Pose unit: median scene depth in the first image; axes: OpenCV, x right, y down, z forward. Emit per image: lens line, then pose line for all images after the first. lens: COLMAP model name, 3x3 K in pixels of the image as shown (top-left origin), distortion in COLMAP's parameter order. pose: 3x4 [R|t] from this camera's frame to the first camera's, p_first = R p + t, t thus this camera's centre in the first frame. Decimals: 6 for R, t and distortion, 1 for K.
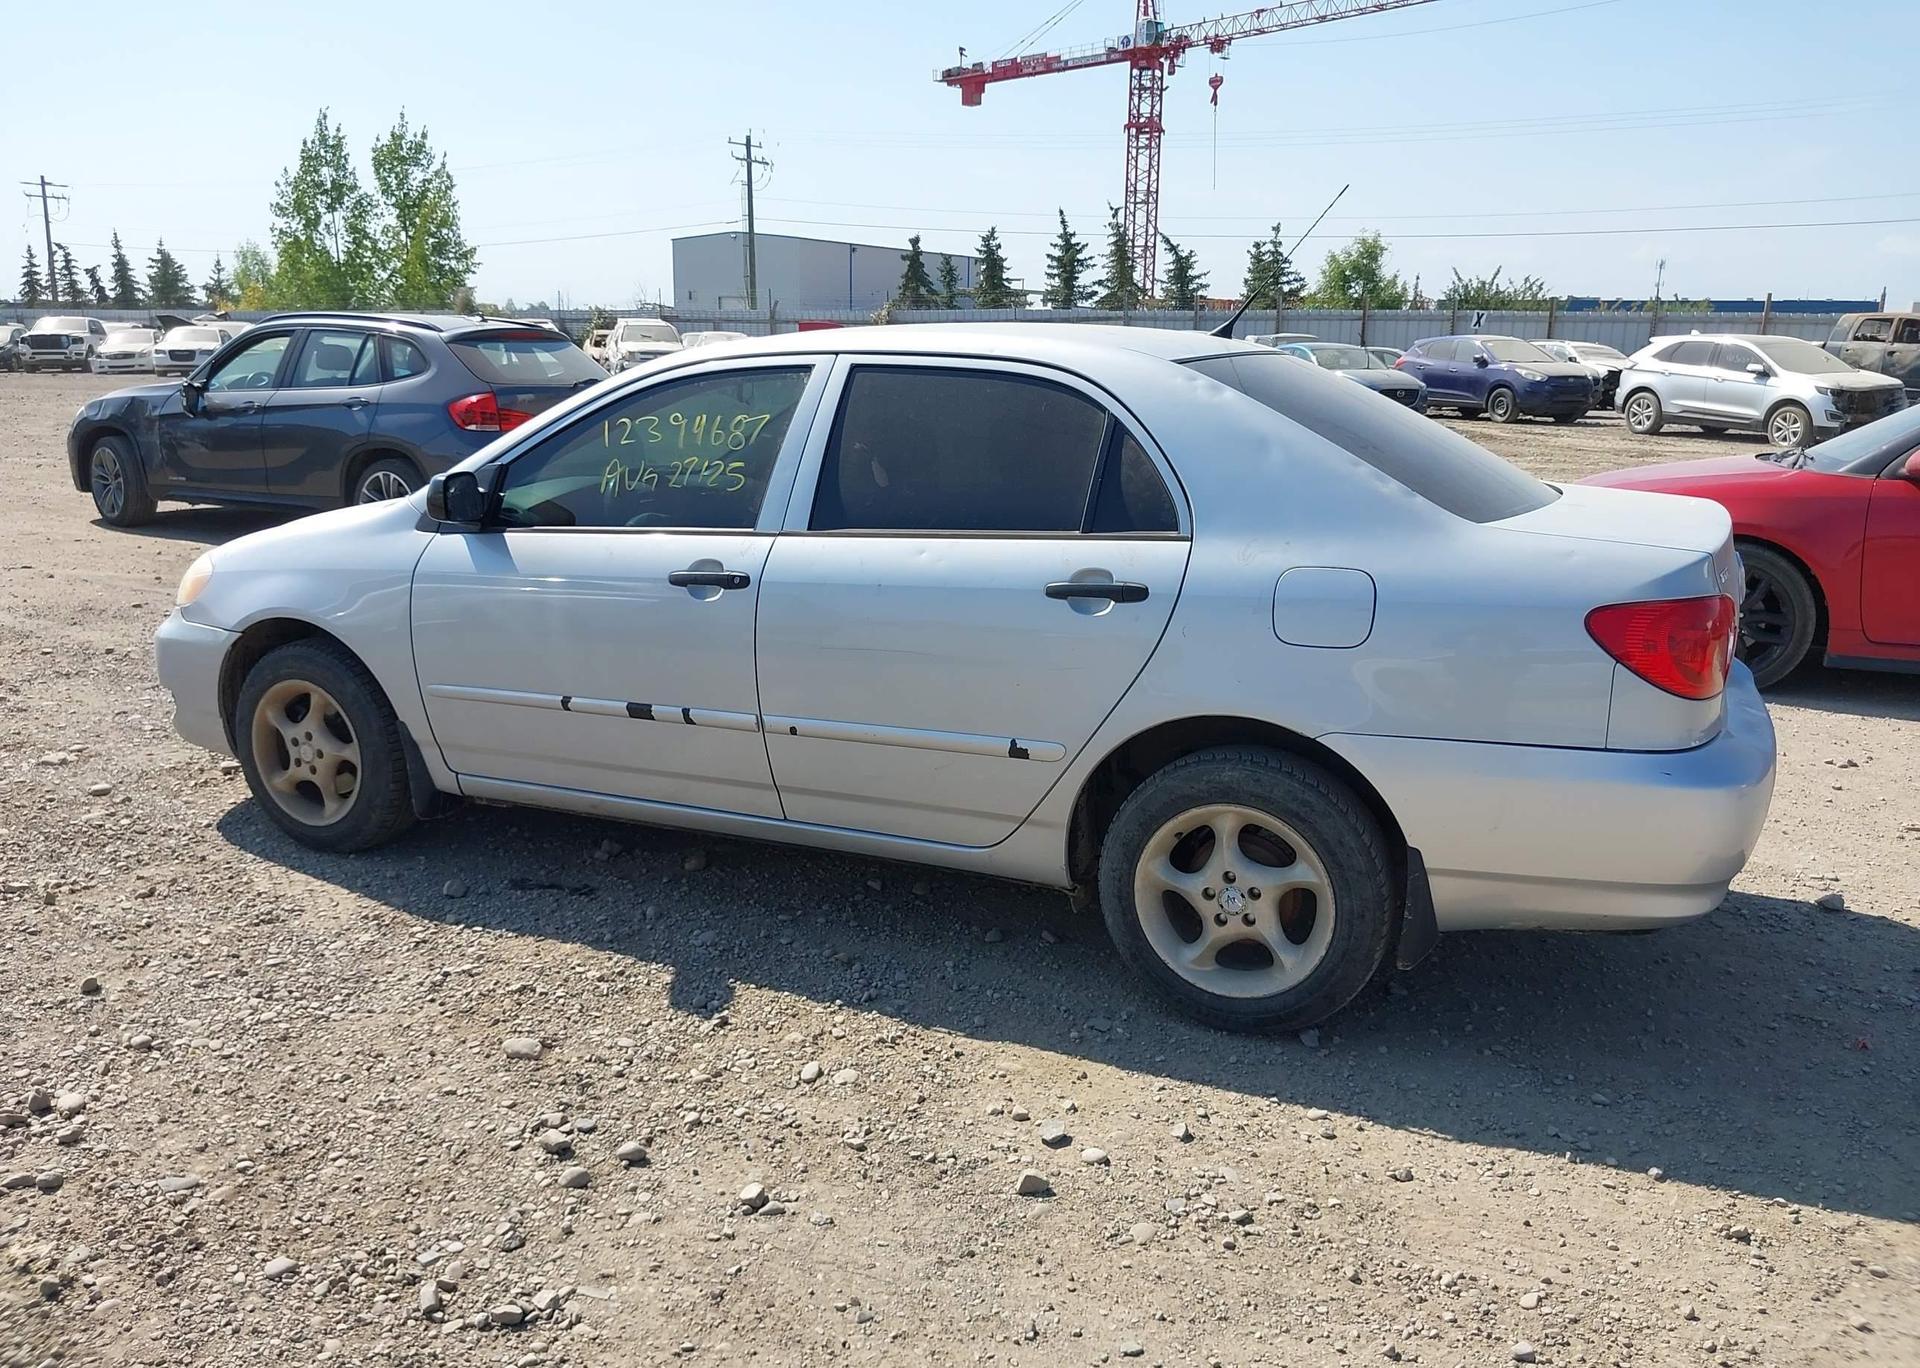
lens RADIAL K [[1569.9, 0, 944.9], [0, 1569.9, 680.3], [0, 0, 1]] dist [0.001993, -0.004672]
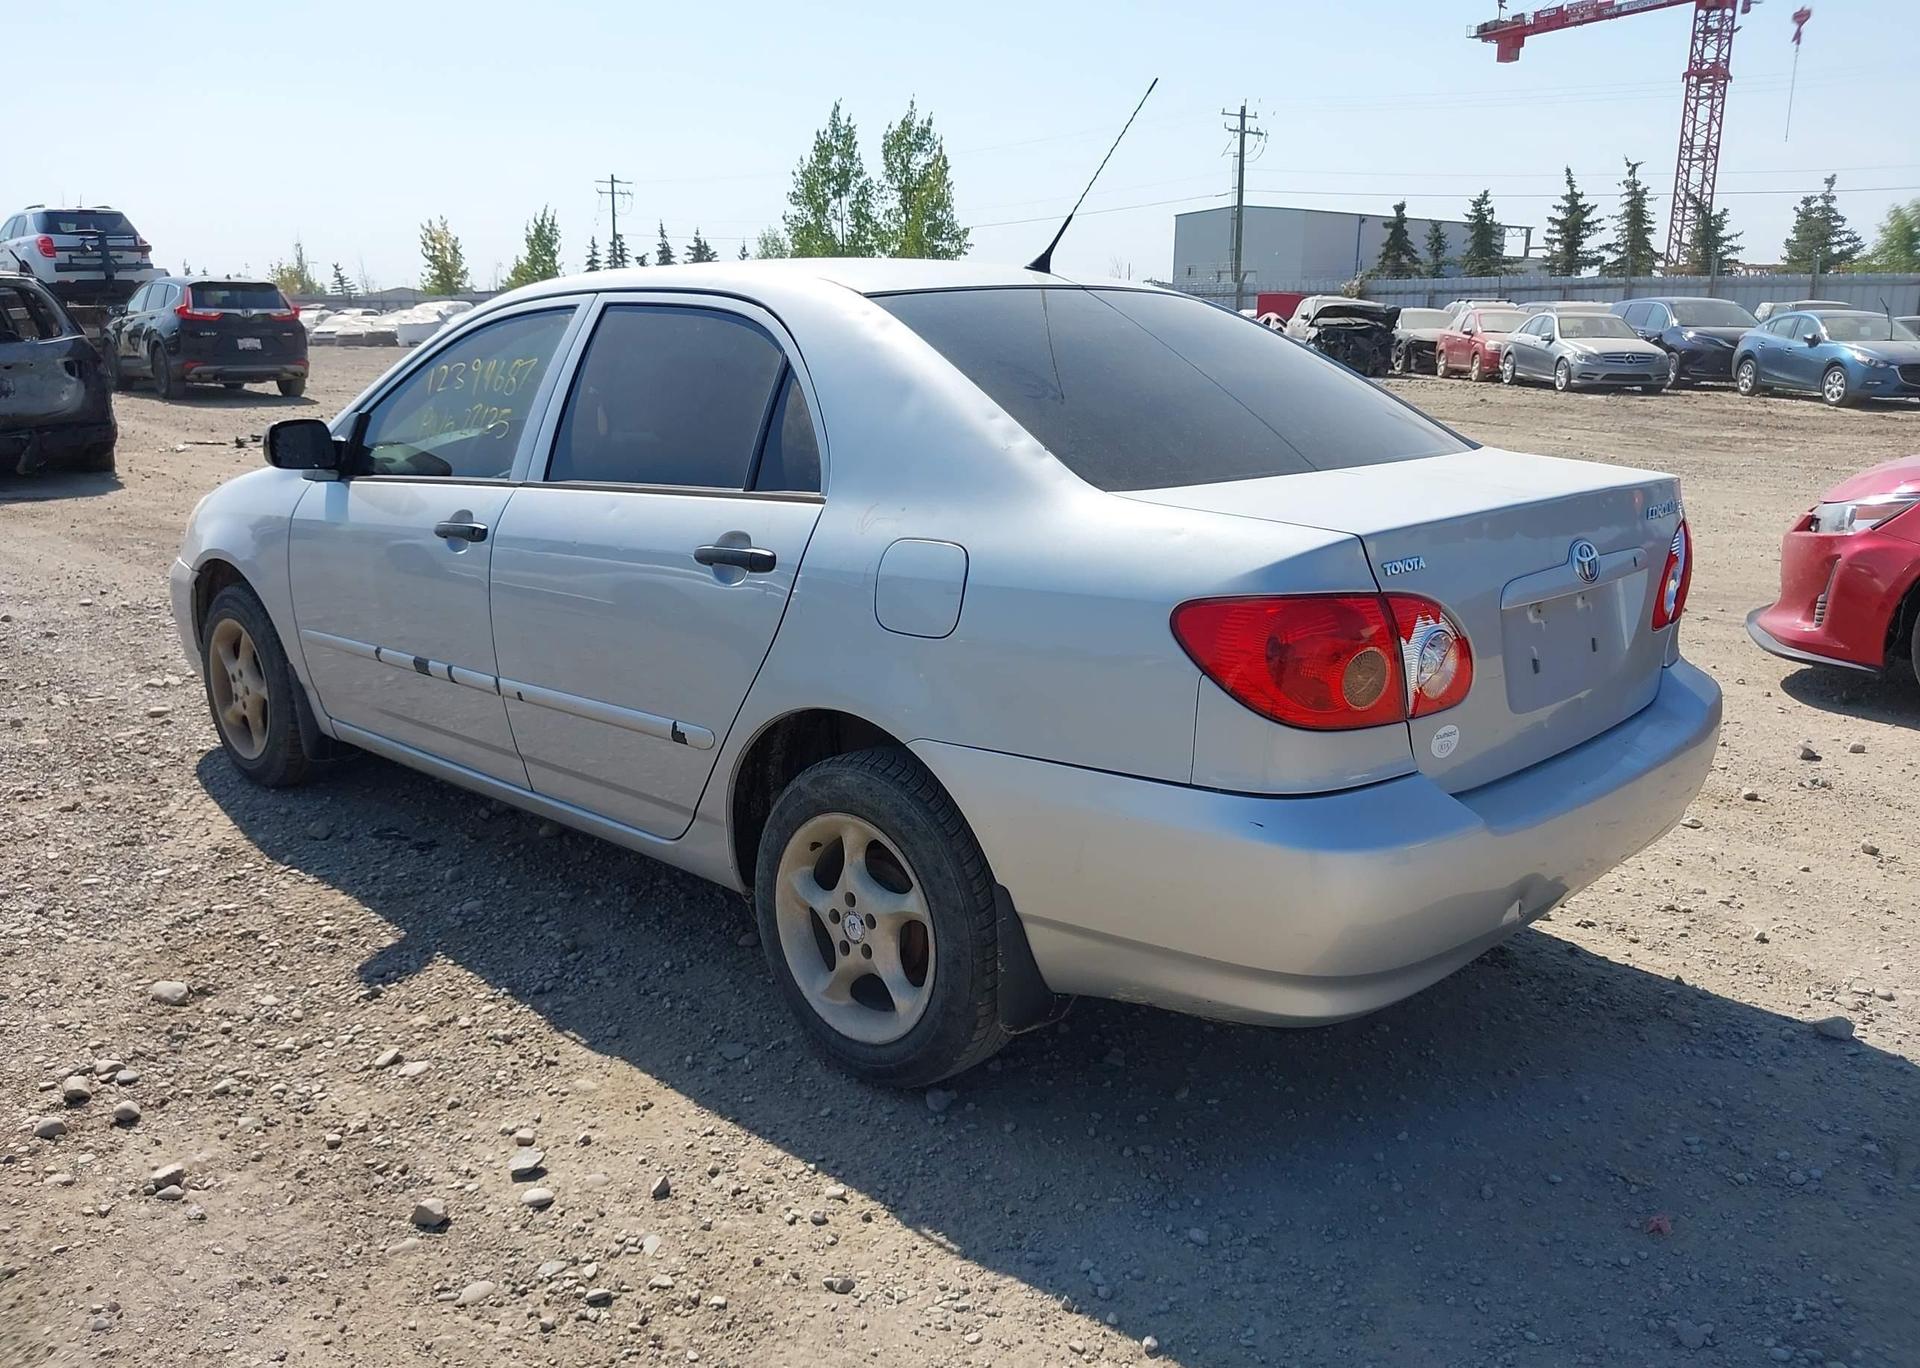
lens RADIAL K [[1561.6, 0, 943.5], [0, 1561.6, 690.8], [0, 0, 1]] dist [0.028196, -0.048694]
pose [[0.945985, 0.067493, -0.317108, 0.061462], [-0.061240, 0.997682, 0.029658, -0.001974], [0.318375, -0.008636, 0.947926, 0.026651]]
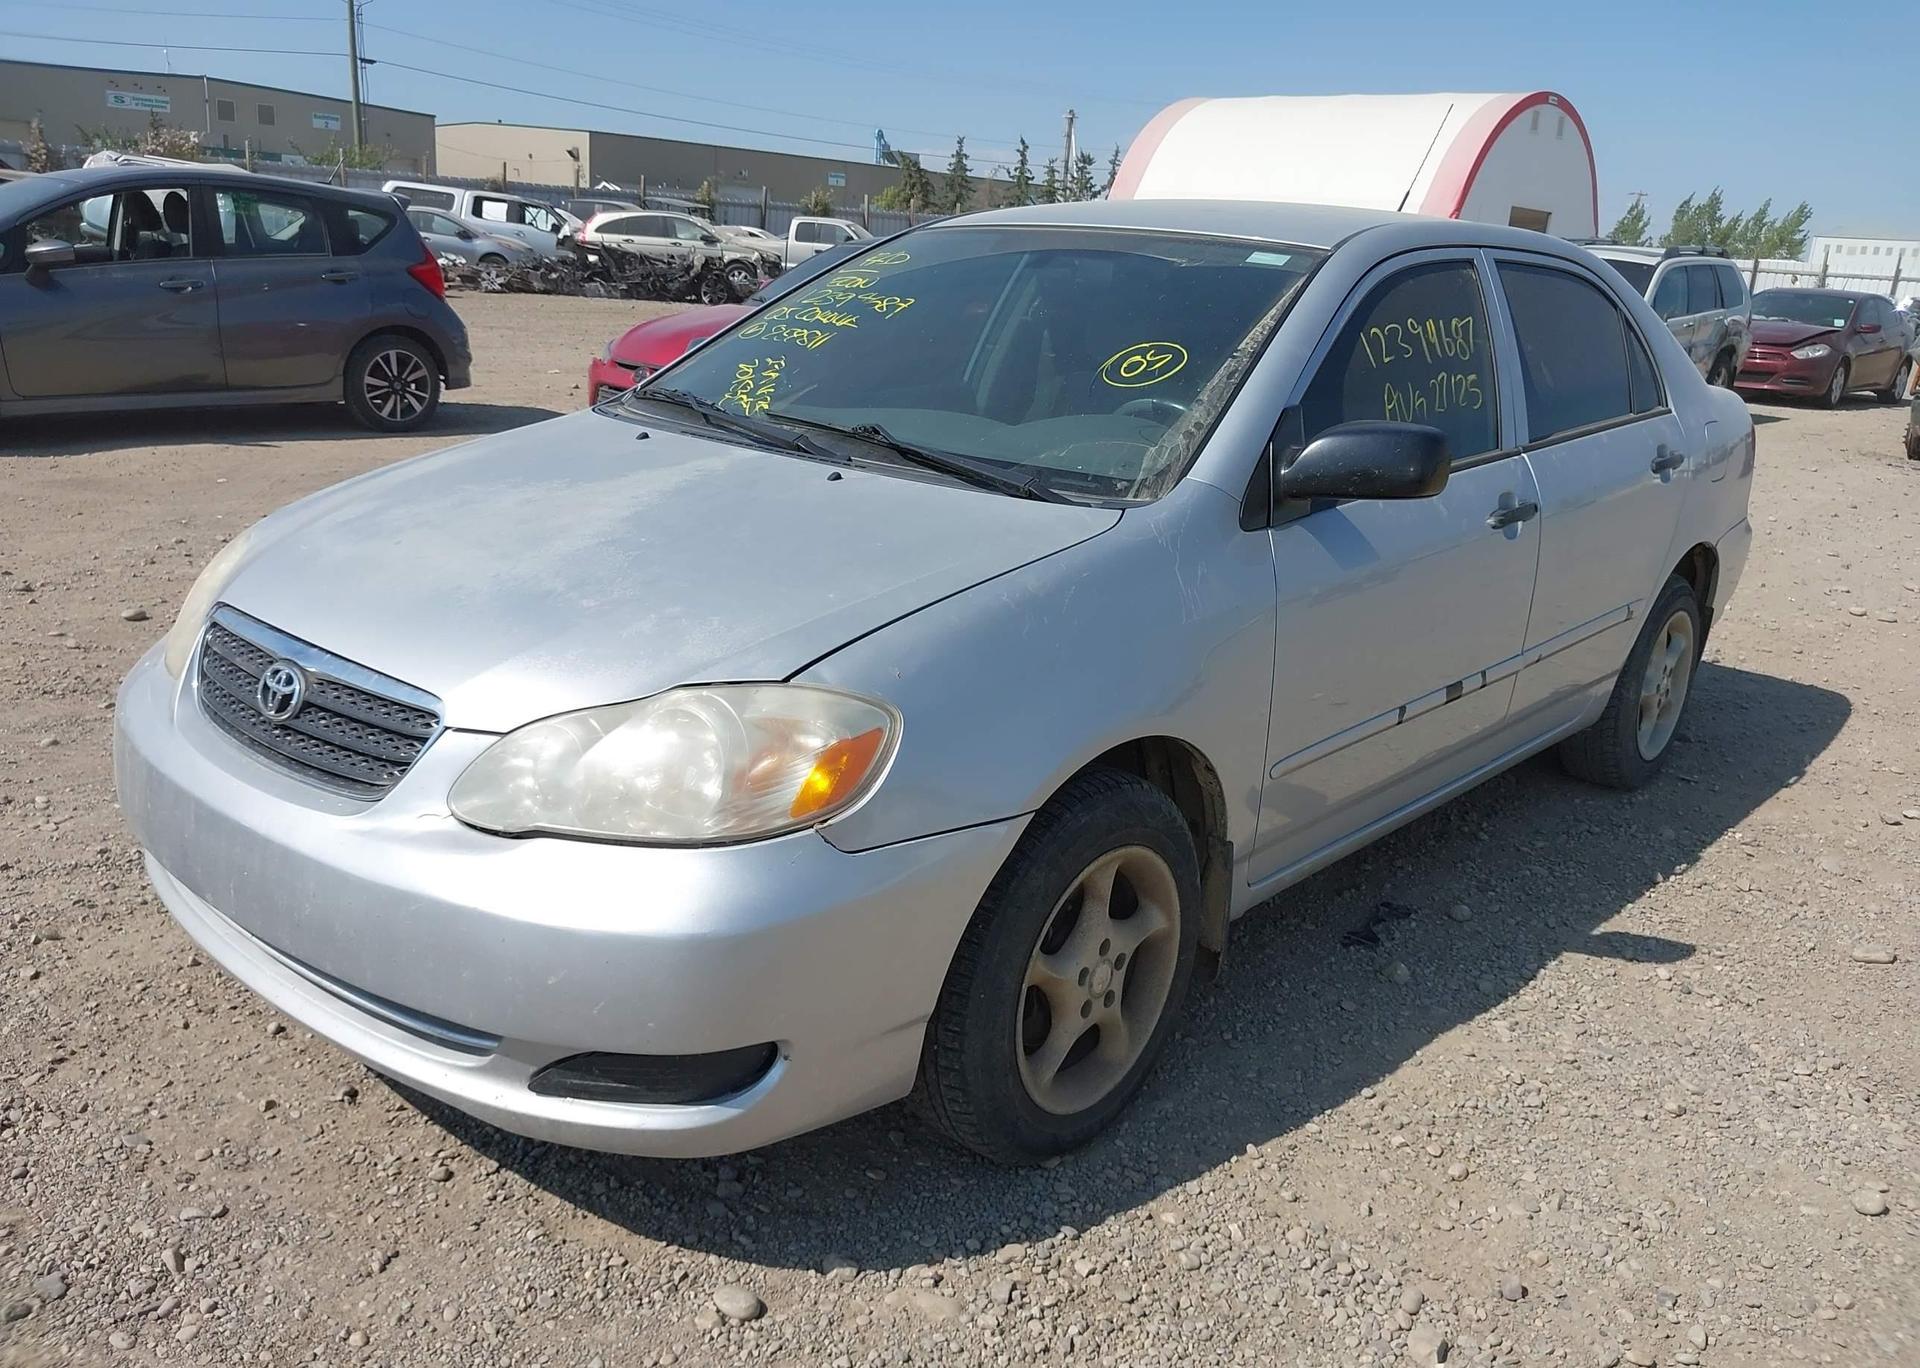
lens RADIAL K [[1561.6, 0, 943.5], [0, 1561.6, 690.8], [0, 0, 1]] dist [0.028196, -0.048694]
pose [[0.285353, -0.259075, 0.922742, -0.148447], [0.149981, 0.962981, 0.223992, -0.029505], [-0.946615, 0.074477, 0.313646, 0.145652]]
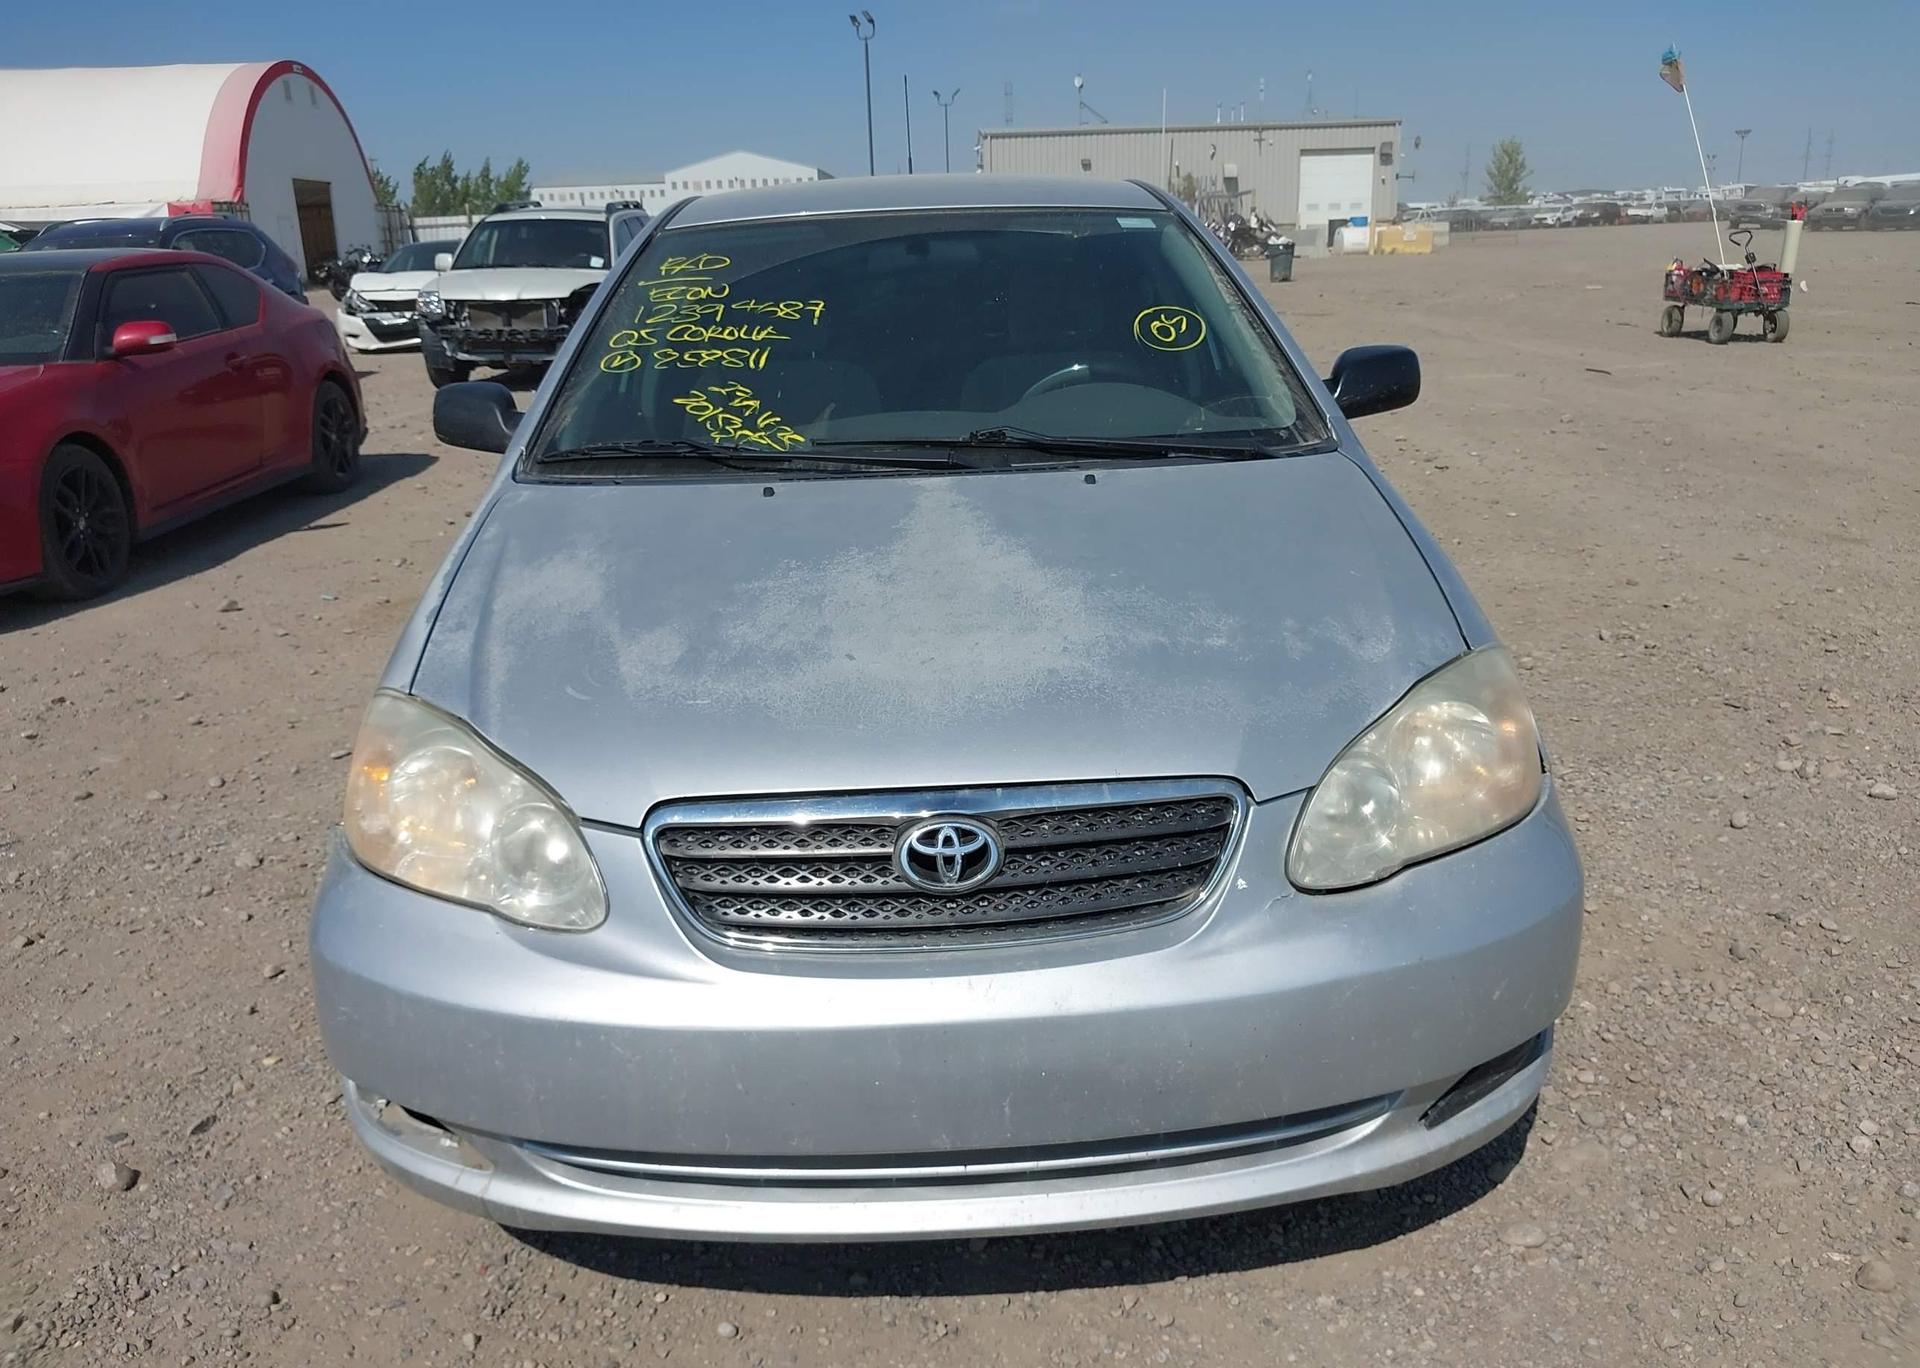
lens RADIAL K [[1561.6, 0, 943.5], [0, 1561.6, 690.8], [0, 0, 1]] dist [0.028196, -0.048694]
pose [[-0.457969, -0.248141, 0.853634, -0.136607], [0.218880, 0.899215, 0.378818, -0.047088], [-0.861601, 0.360330, -0.357499, 0.224758]]
